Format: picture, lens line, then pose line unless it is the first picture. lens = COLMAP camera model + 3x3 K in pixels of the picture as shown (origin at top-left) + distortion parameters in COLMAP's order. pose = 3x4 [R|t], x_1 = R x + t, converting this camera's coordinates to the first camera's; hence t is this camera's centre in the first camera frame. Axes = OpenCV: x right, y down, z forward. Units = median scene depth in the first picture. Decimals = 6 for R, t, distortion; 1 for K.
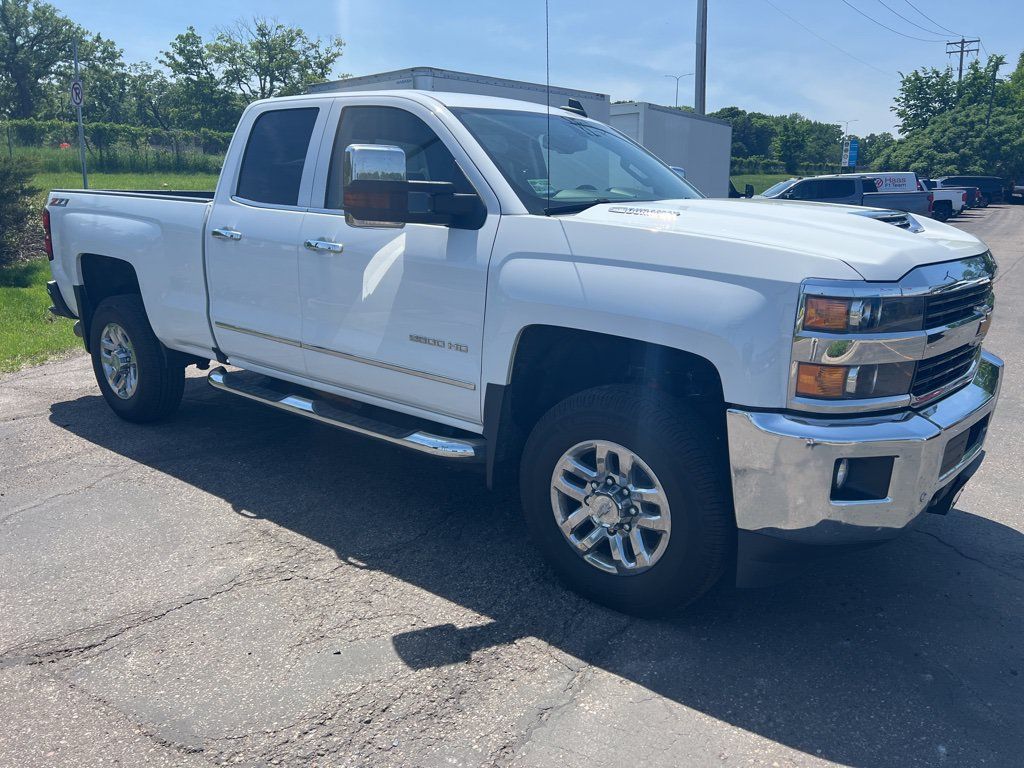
lens RADIAL K [[771.3, 0, 516.0], [0, 771.3, 376.6], [0, 0, 1]] dist [0.057943, -0.063639]
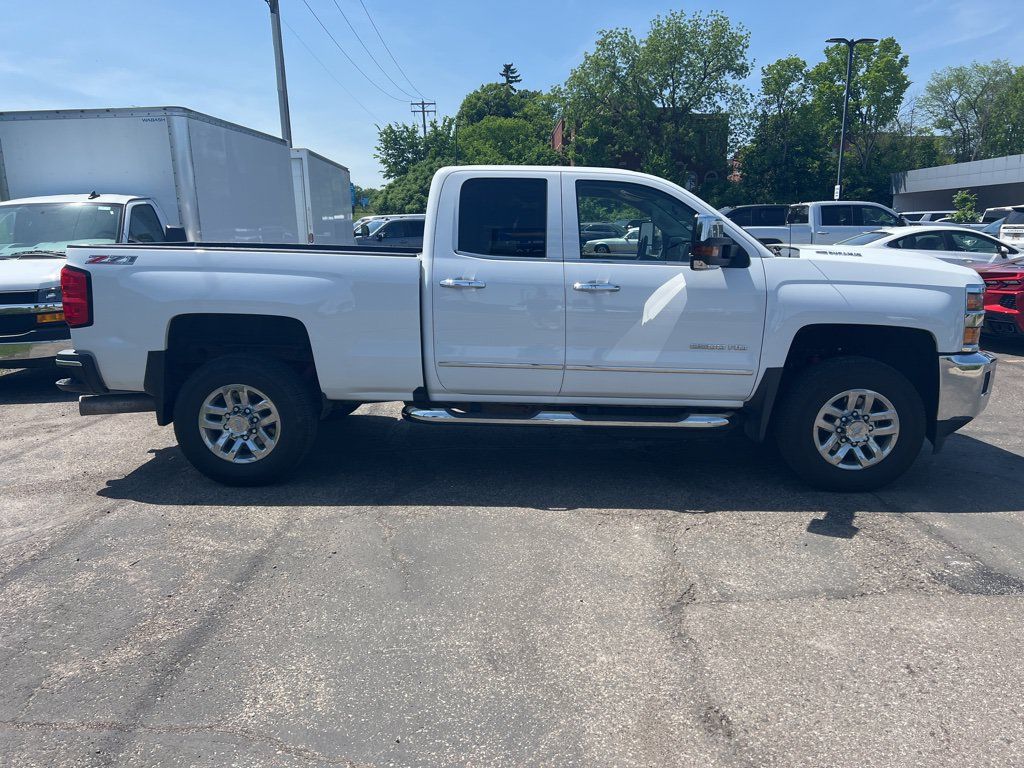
lens RADIAL K [[771.3, 0, 514.7], [0, 771.3, 375.4], [0, 0, 1]] dist [0.057943, -0.063639]
pose [[0.796669, -0.119348, 0.592515, -1.187105], [0.146247, 0.989245, 0.002623, -0.047478], [-0.586456, 0.084563, 0.805555, 0.057200]]
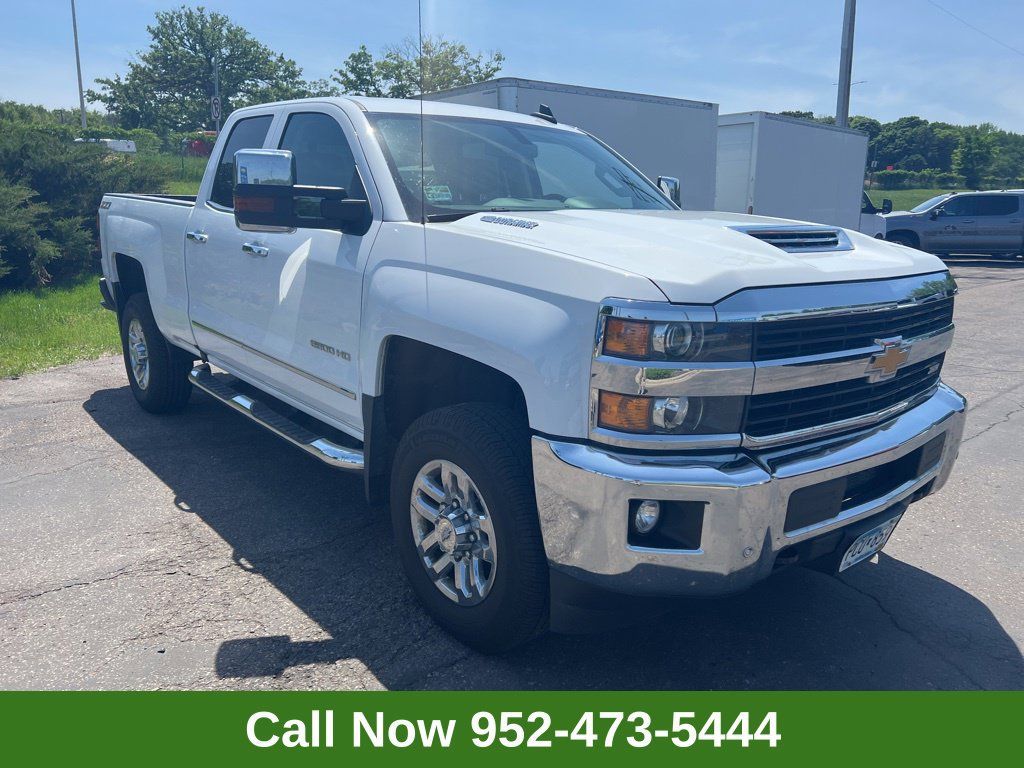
lens RADIAL K [[771.3, 0, 516.0], [0, 771.3, 382.9], [0, 0, 1]] dist [0.057943, -0.063639]
pose [[0.981033, 0.057179, -0.185217, 0.295891], [-0.058483, 0.998287, -0.001575, -0.012859], [0.184810, 0.012377, 0.982696, 0.067319]]
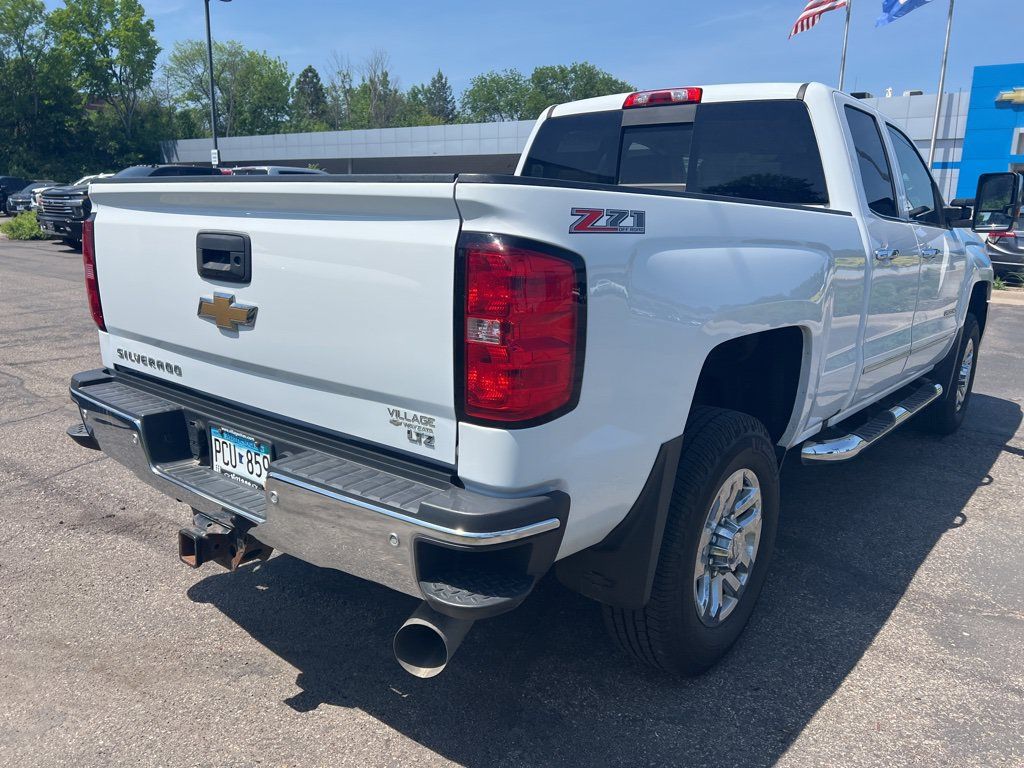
lens RADIAL K [[771.3, 0, 506.2], [0, 771.3, 382.4], [0, 0, 1]] dist [0.057943, -0.063639]
pose [[0.008039, -0.224164, 0.974518, -1.428832], [0.206466, 0.953923, 0.217723, -0.373722], [-0.978421, 0.199454, 0.053951, 1.626773]]
